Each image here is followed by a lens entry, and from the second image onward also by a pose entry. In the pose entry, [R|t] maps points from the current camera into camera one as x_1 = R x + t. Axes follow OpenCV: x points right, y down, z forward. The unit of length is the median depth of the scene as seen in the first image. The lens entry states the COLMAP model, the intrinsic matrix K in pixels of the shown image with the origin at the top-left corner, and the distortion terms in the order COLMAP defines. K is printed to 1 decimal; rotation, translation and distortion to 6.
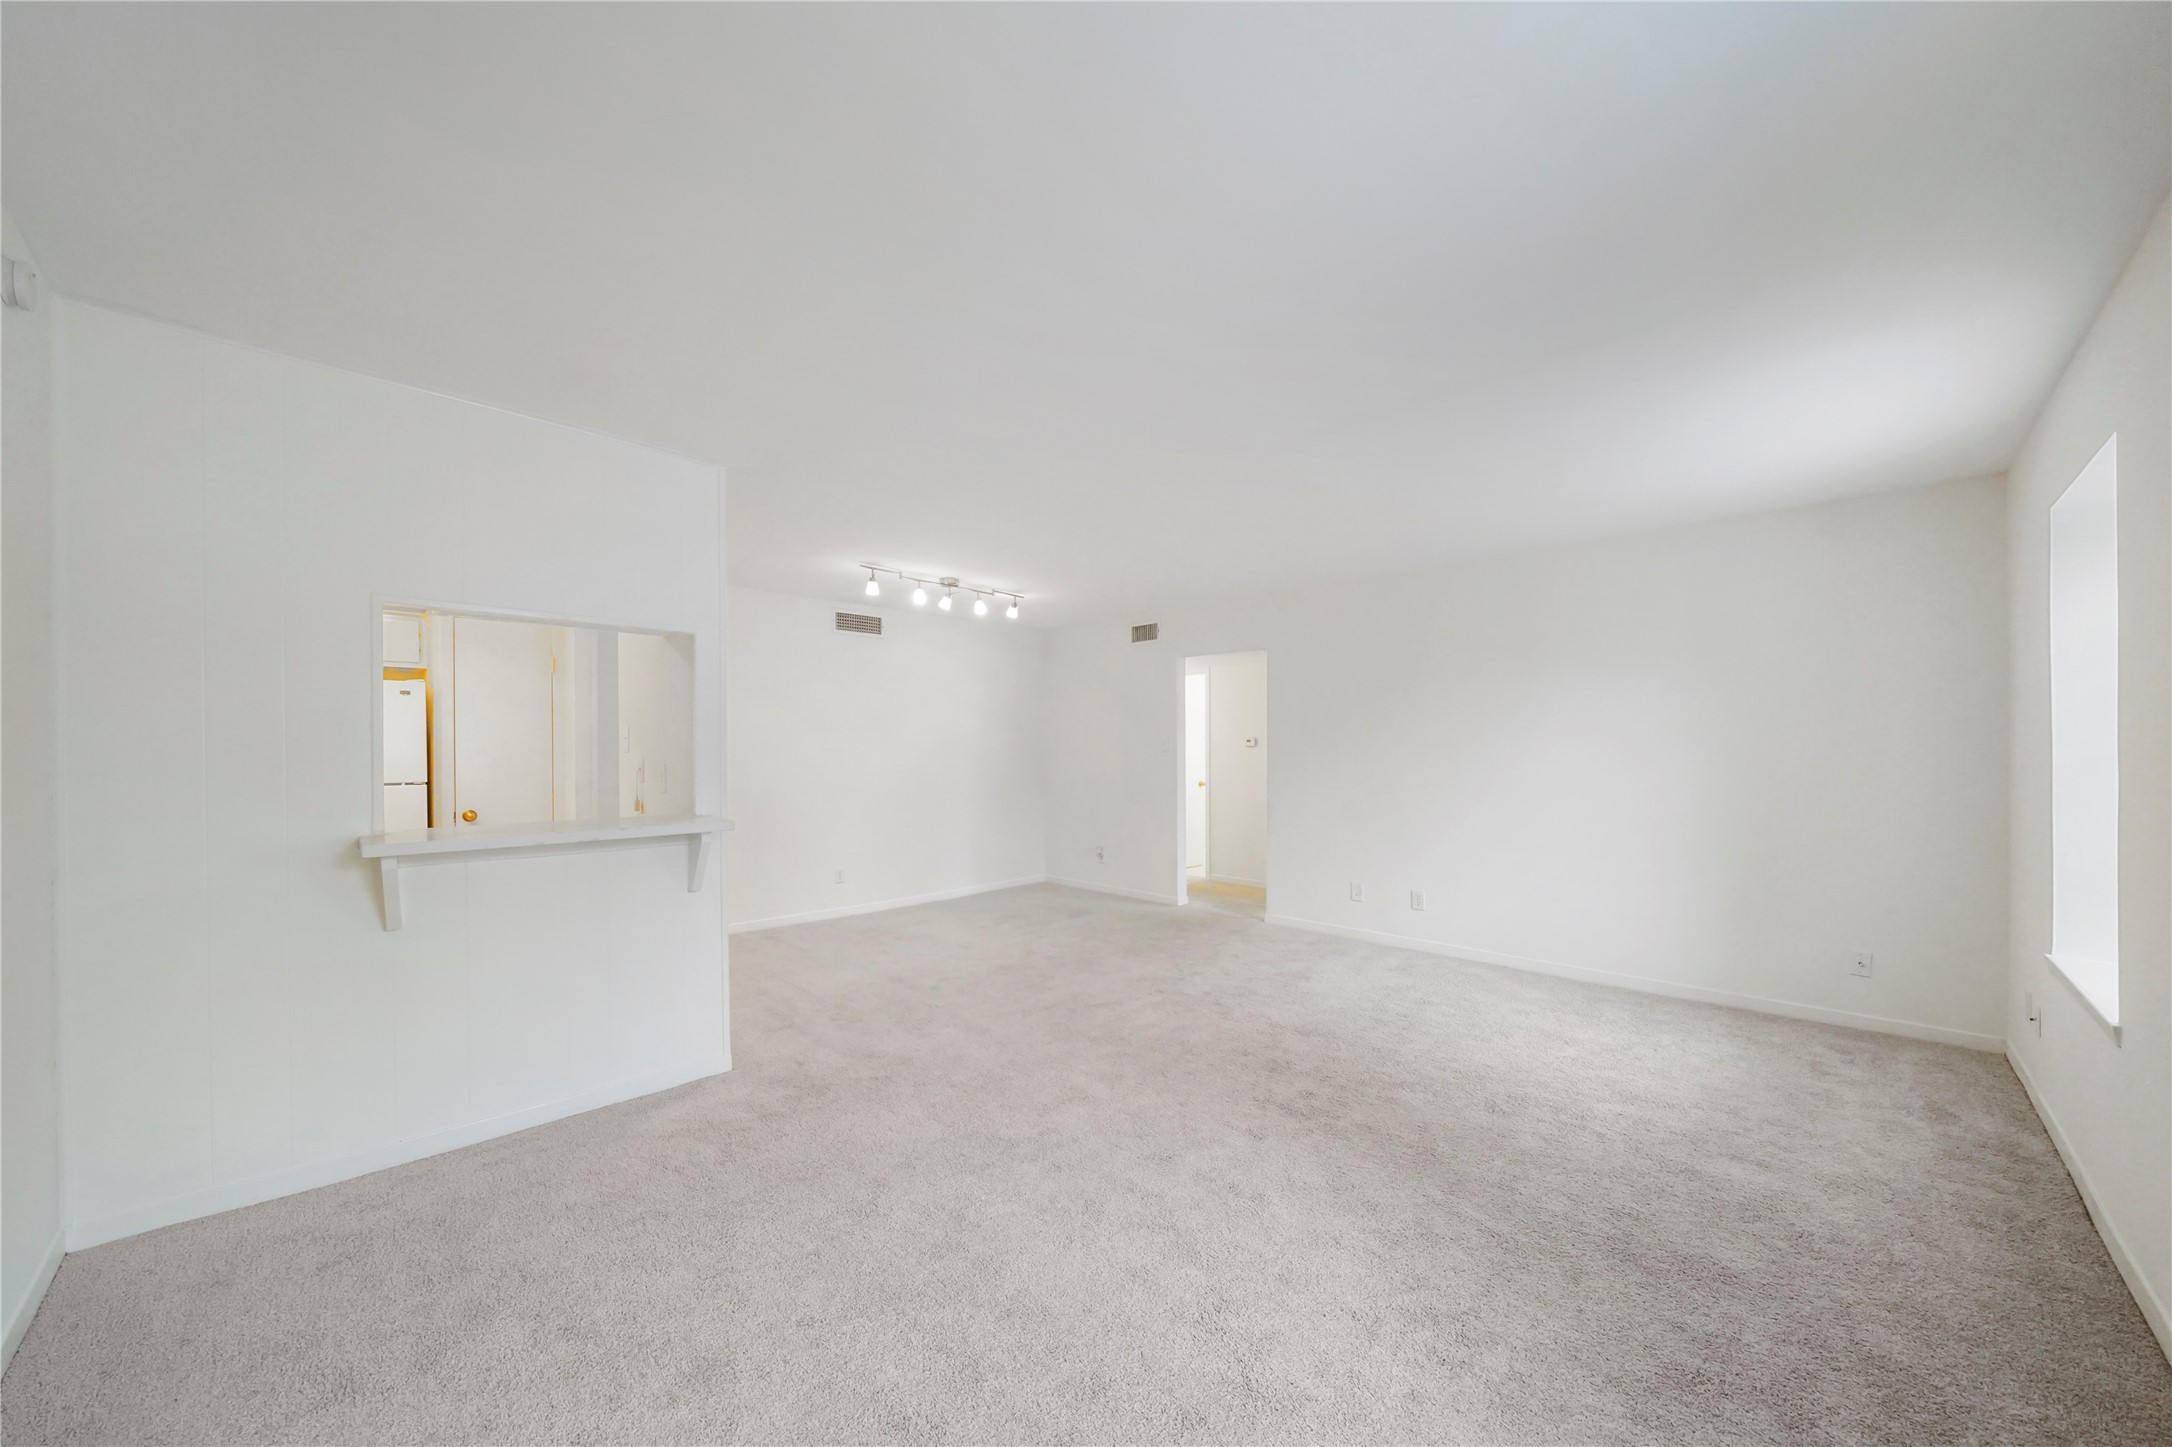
lens RADIAL K [[764.7, 0, 1080.2], [0, 764.7, 755.4], [0, 0, 1]] dist [-0.006210, -0.000175]
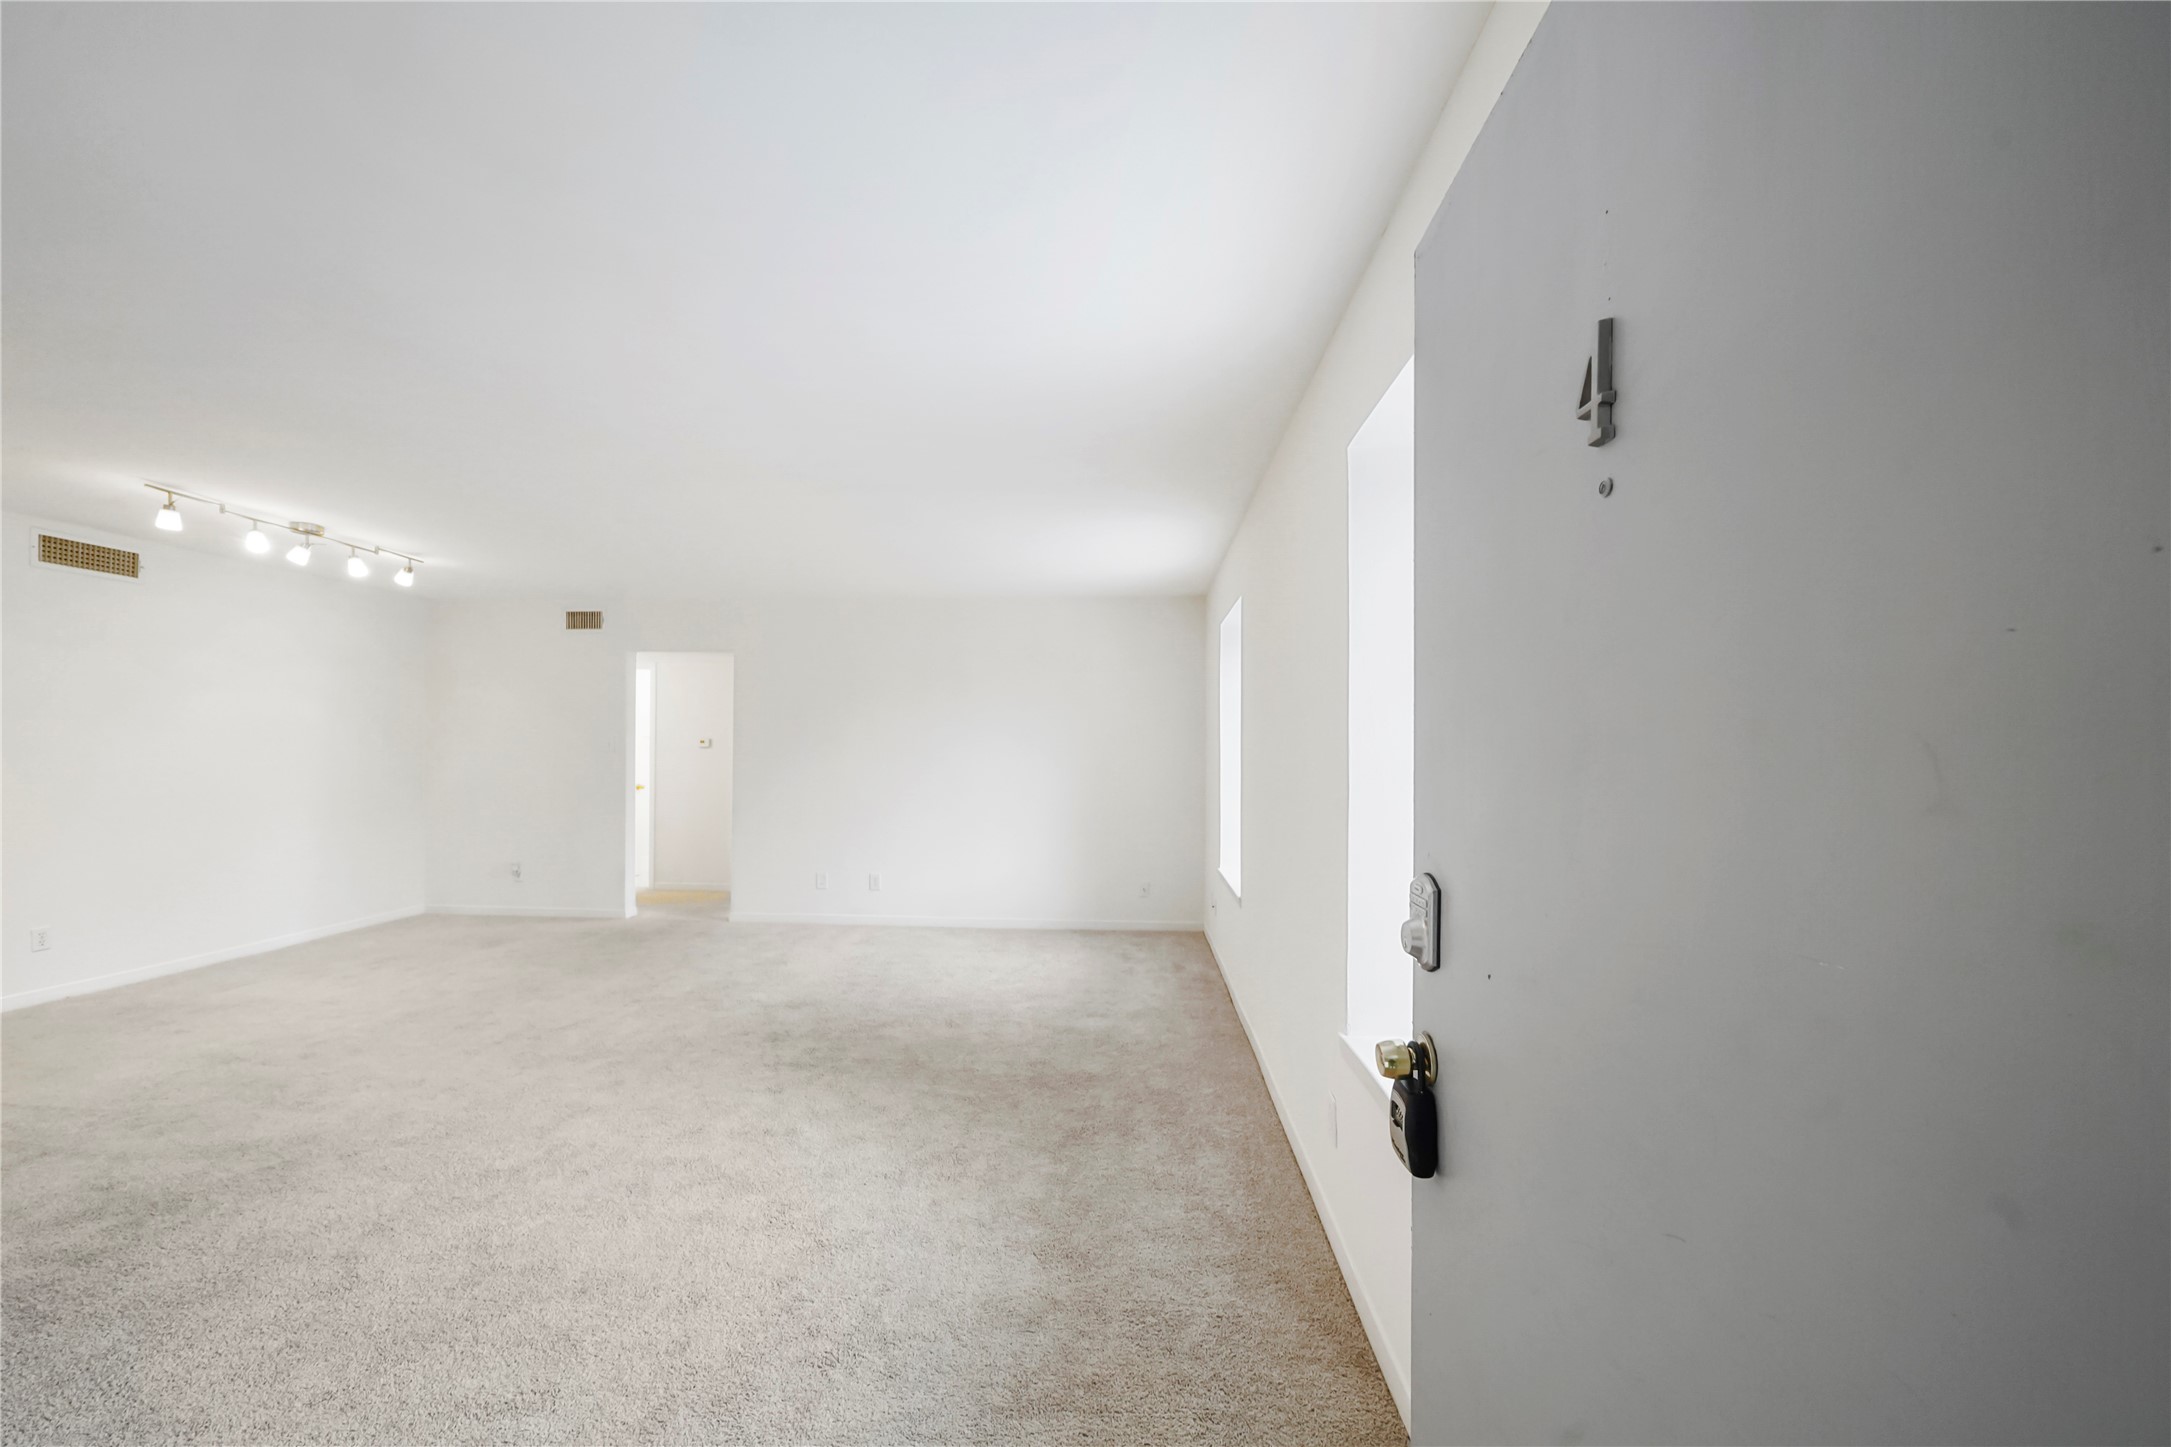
lens RADIAL K [[764.3, 0, 1079.7], [0, 764.3, 755.4], [0, 0, 1]] dist [-0.006210, -0.000175]
pose [[0.750623, 0.004556, 0.660715, -0.168041], [-0.003687, 0.999990, -0.002707, -0.002116], [-0.660720, -0.000404, 0.750632, -0.143208]]
